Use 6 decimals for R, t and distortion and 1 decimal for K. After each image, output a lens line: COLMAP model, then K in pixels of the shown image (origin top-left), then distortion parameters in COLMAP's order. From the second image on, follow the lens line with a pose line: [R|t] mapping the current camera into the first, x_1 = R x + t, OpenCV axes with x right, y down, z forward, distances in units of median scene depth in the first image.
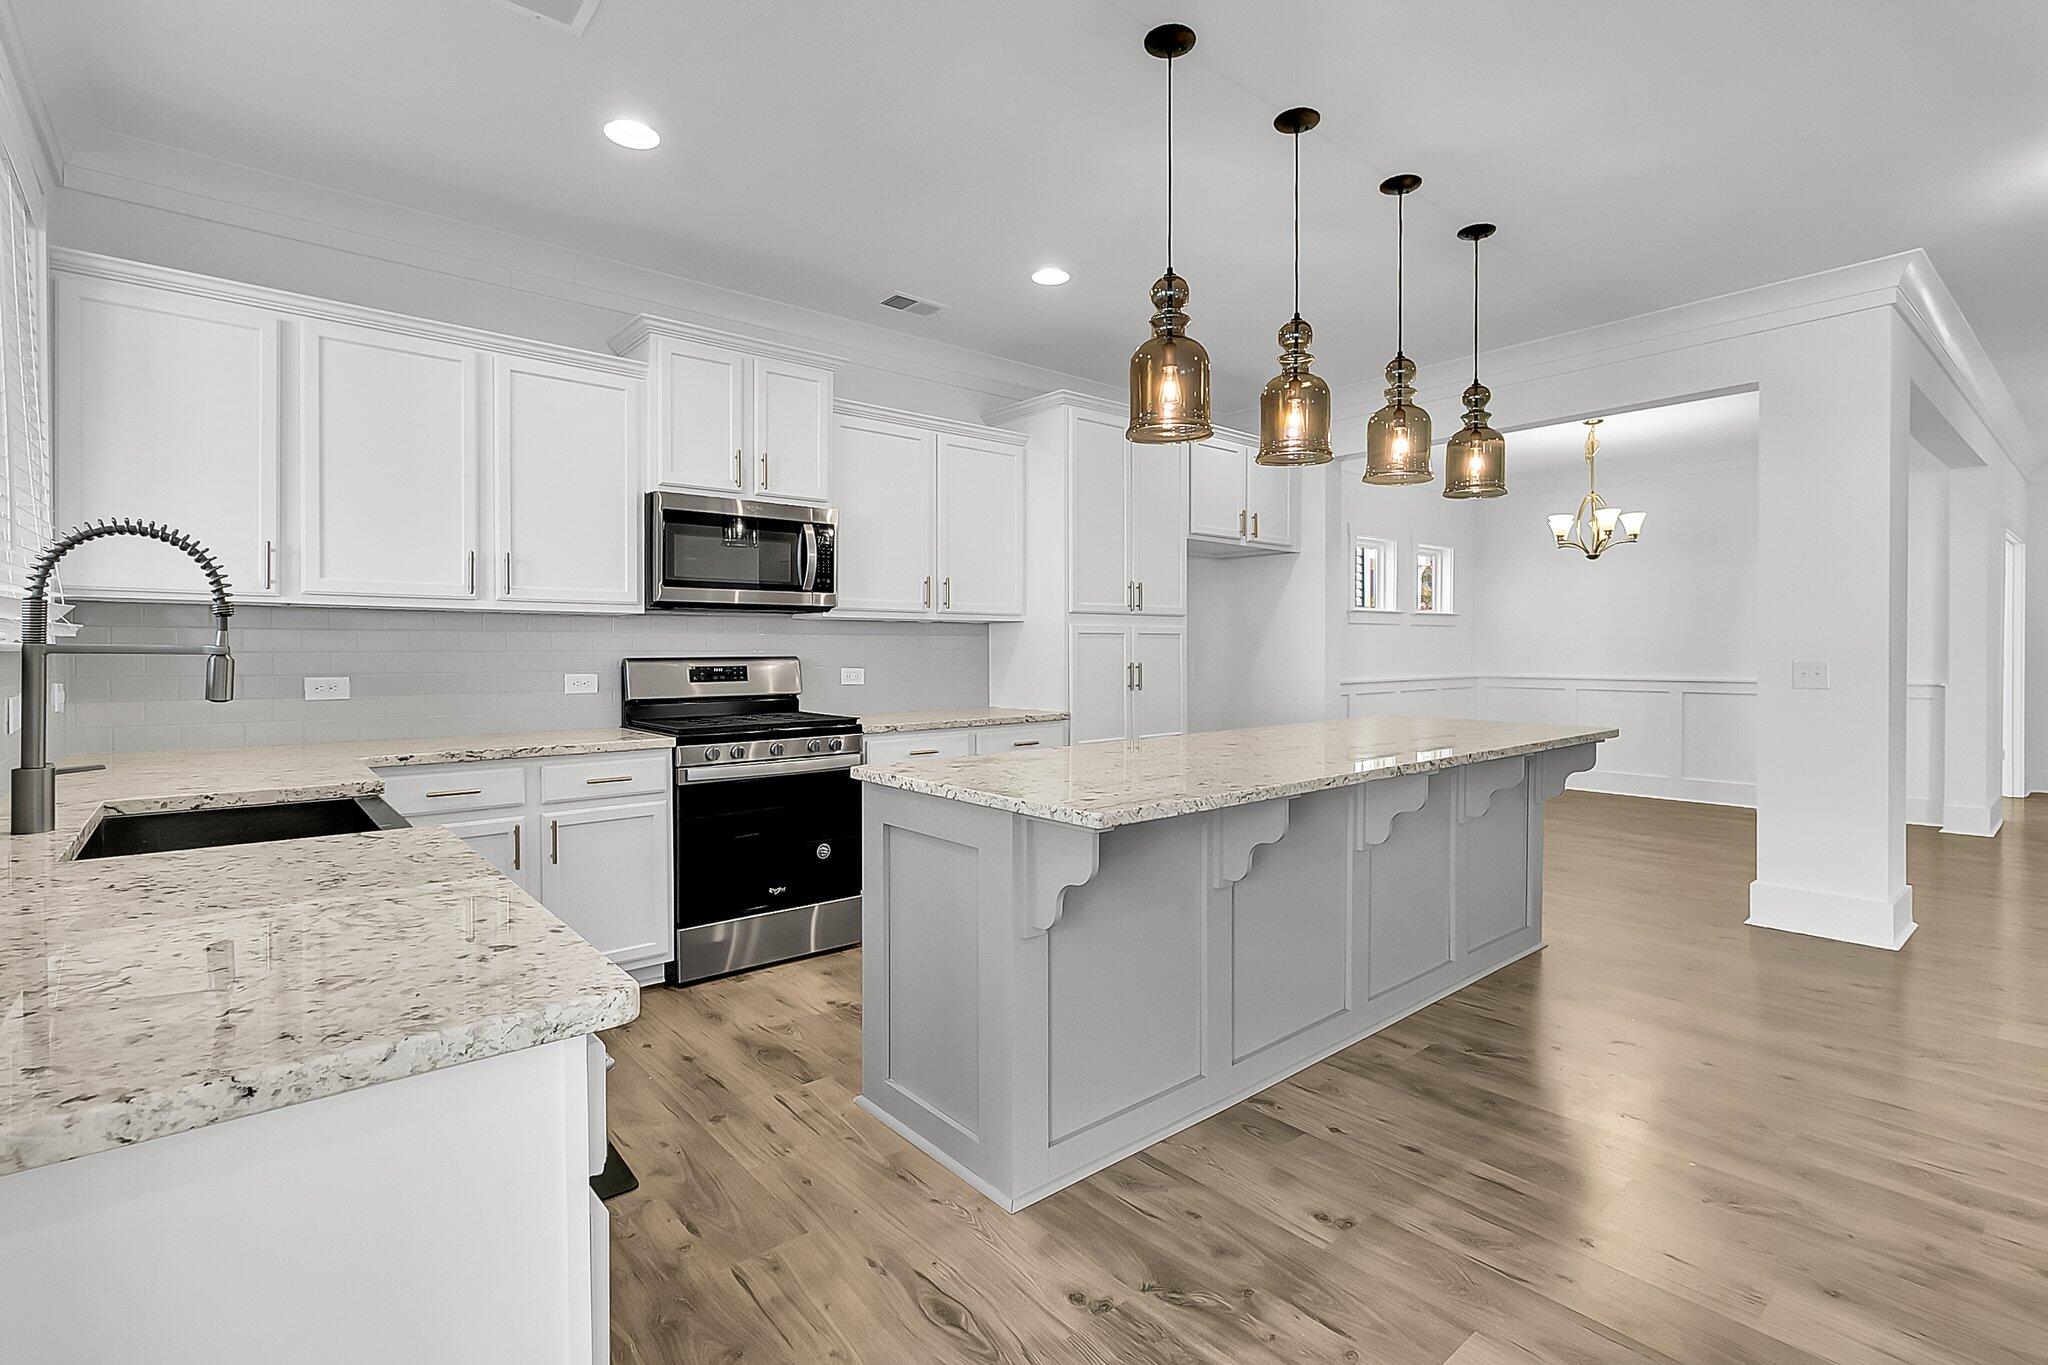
lens RADIAL K [[955.4, 0, 1034.4], [0, 955.4, 659.7], [0, 0, 1]] dist [0.001283, 0.000725]
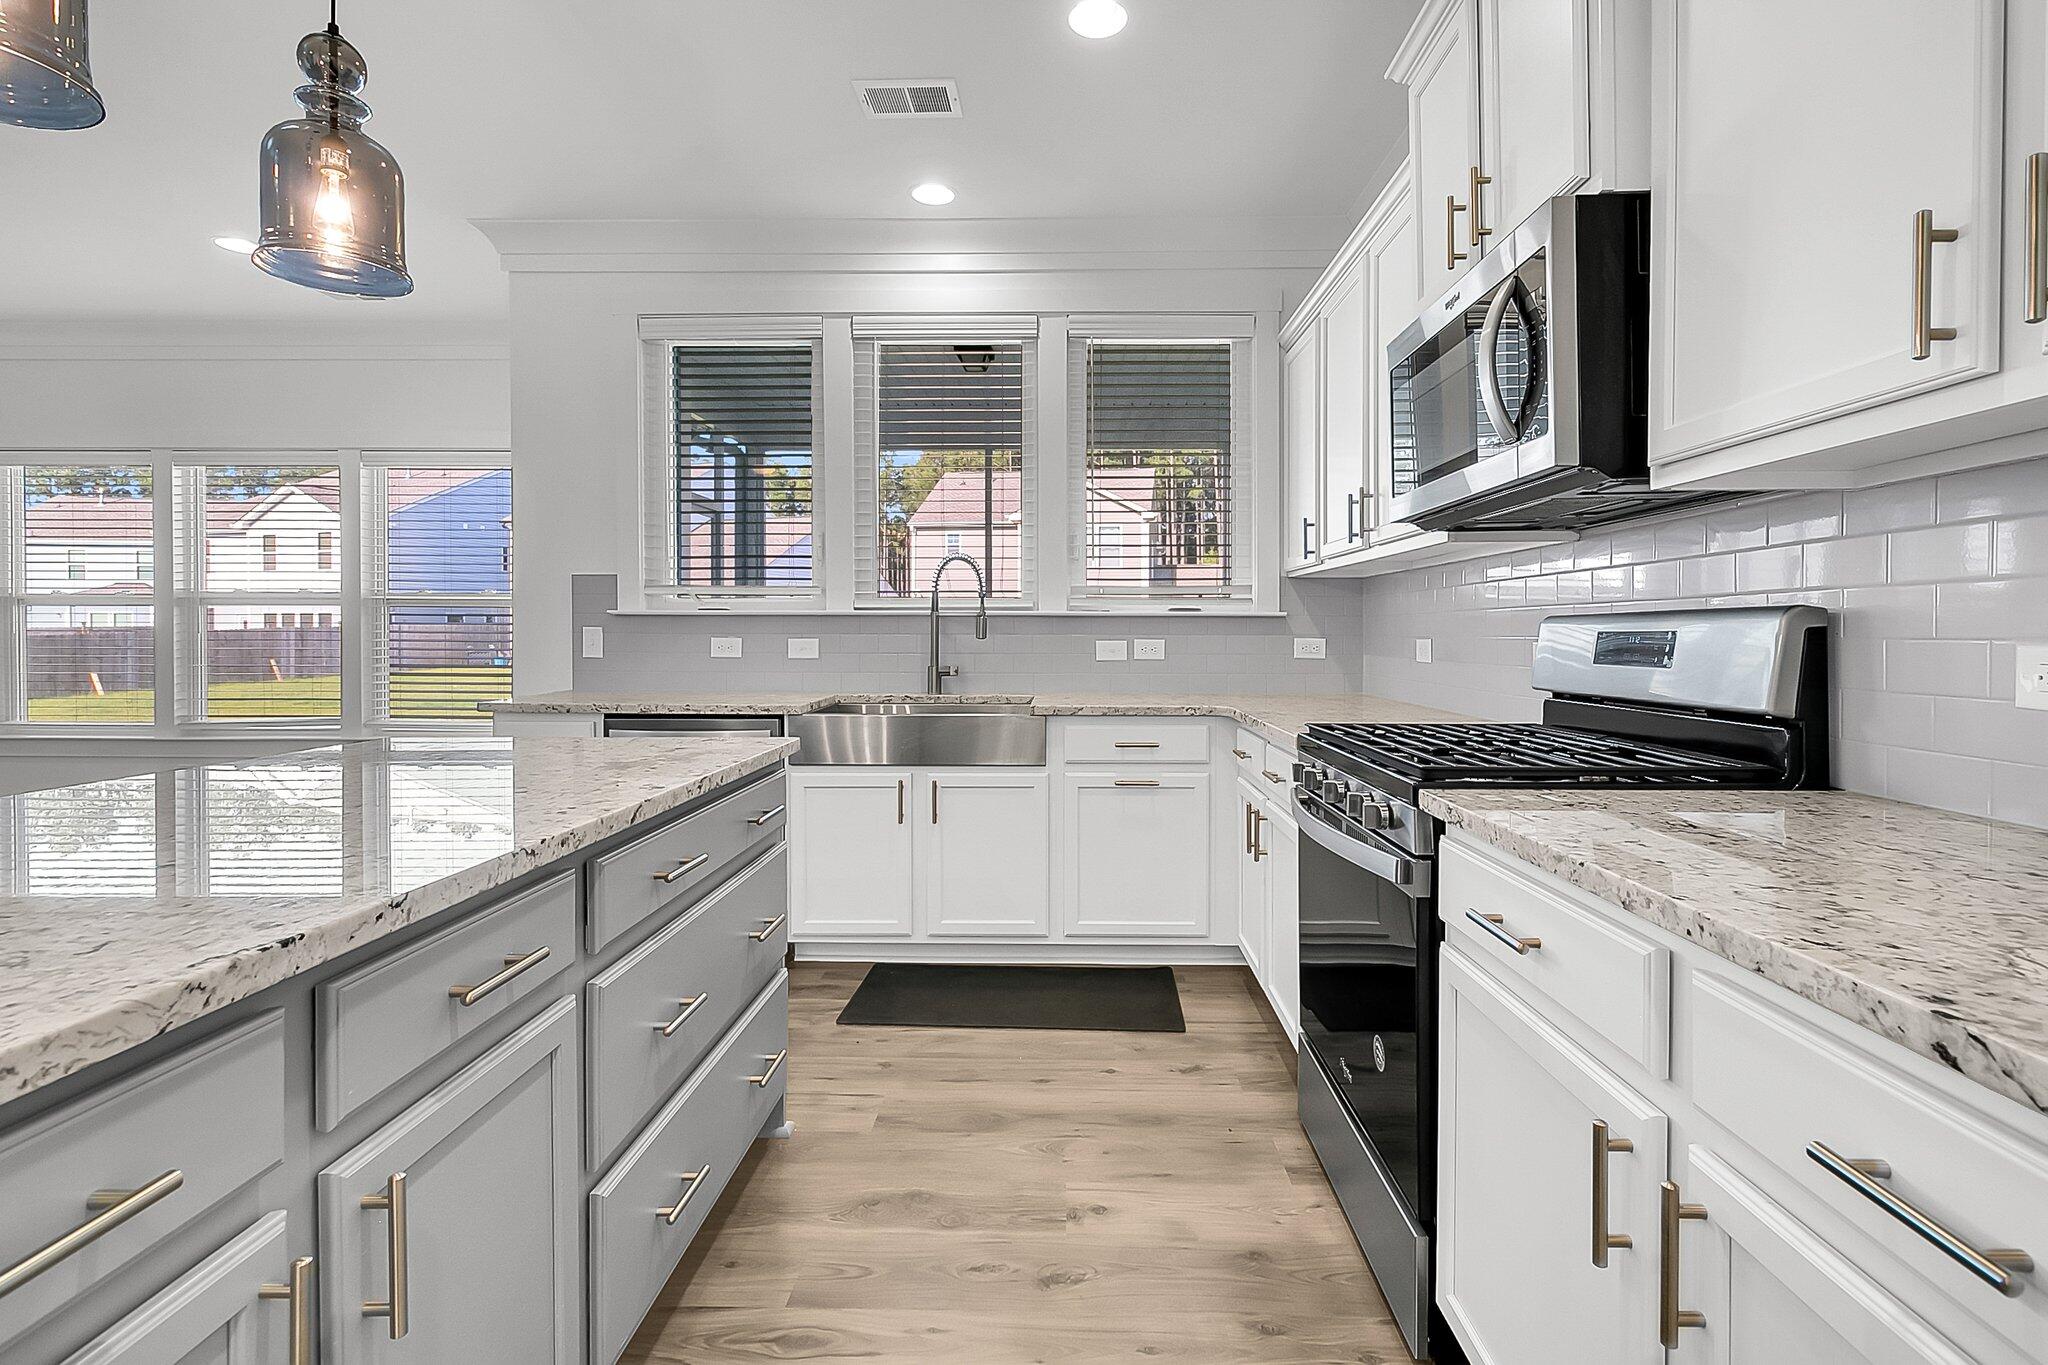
lens RADIAL K [[955.4, 0, 1053.0], [0, 955.4, 637.0], [0, 0, 1]] dist [0.001283, 0.000725]
pose [[-0.661721, 0.004739, -0.749735, 0.214268], [-0.006030, 0.999914, 0.011643, 0.006911], [0.749725, 0.012225, -0.661636, 1.232534]]
